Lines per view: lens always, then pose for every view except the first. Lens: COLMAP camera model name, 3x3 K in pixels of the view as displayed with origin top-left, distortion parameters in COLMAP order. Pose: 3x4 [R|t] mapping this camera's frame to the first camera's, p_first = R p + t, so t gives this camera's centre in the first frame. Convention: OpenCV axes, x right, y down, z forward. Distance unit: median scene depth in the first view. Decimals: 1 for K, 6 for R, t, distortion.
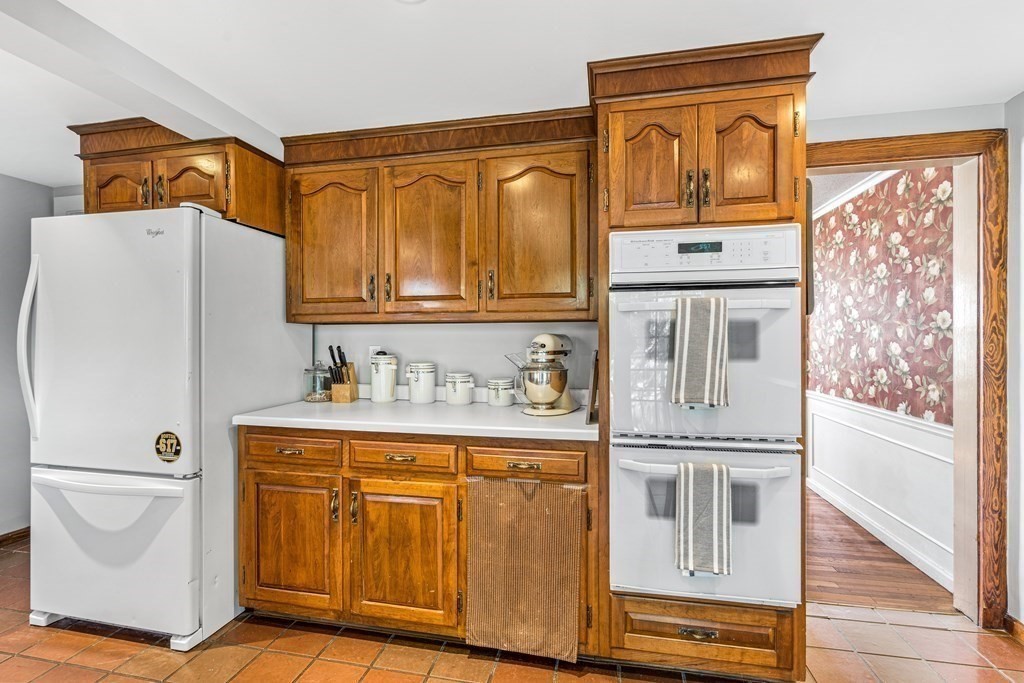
lens RADIAL K [[467.1, 0, 508.0], [0, 467.1, 338.3], [0, 0, 1]] dist [-0.007848, 0.002487]
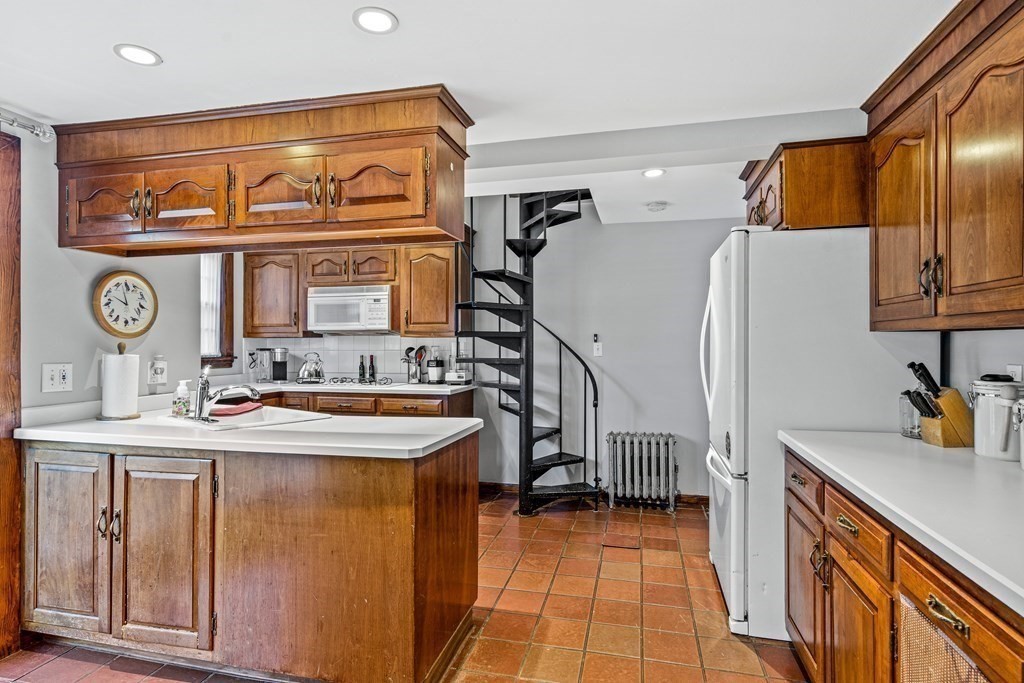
lens RADIAL K [[536.7, 0, 512.0], [0, 536.7, 341.2], [0, 0, 1]] dist [0.001197, -0.001106]
pose [[-0.039005, 0.000541, -0.999239, 0.506715], [0.002182, 0.999998, 0.000456, -0.019159], [0.999237, -0.002163, -0.039006, 0.439443]]
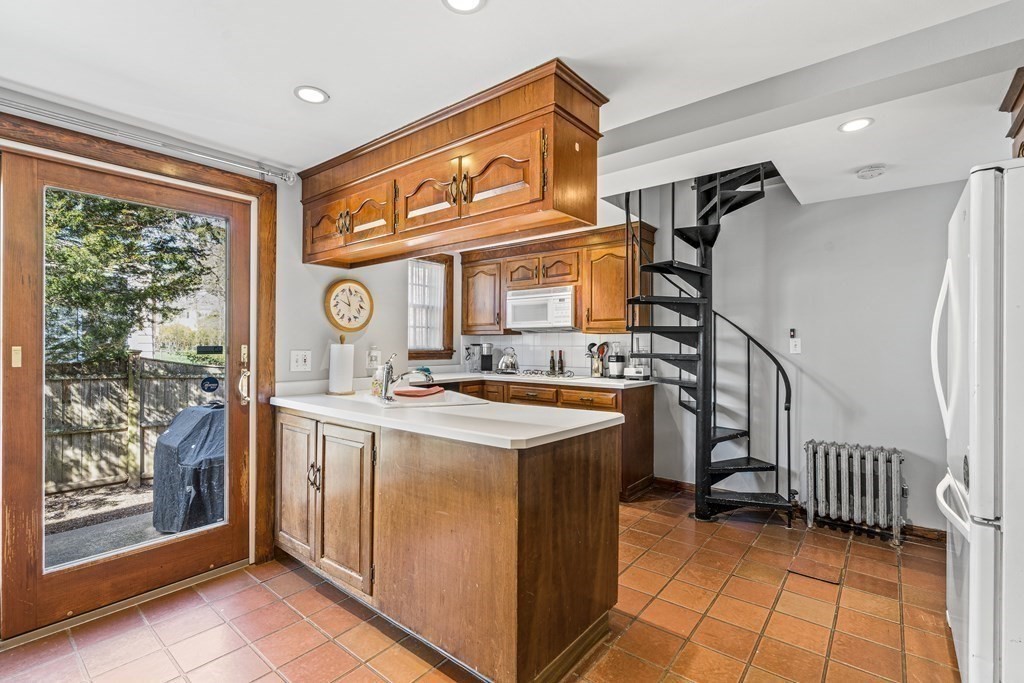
lens RADIAL K [[467.1, 0, 509.0], [0, 467.1, 340.7], [0, 0, 1]] dist [-0.007848, 0.002487]
pose [[-0.469470, -0.004156, -0.882939, 0.305558], [-0.001303, 0.999991, -0.004014, 0.003347], [0.882947, -0.000734, -0.469471, 0.566932]]
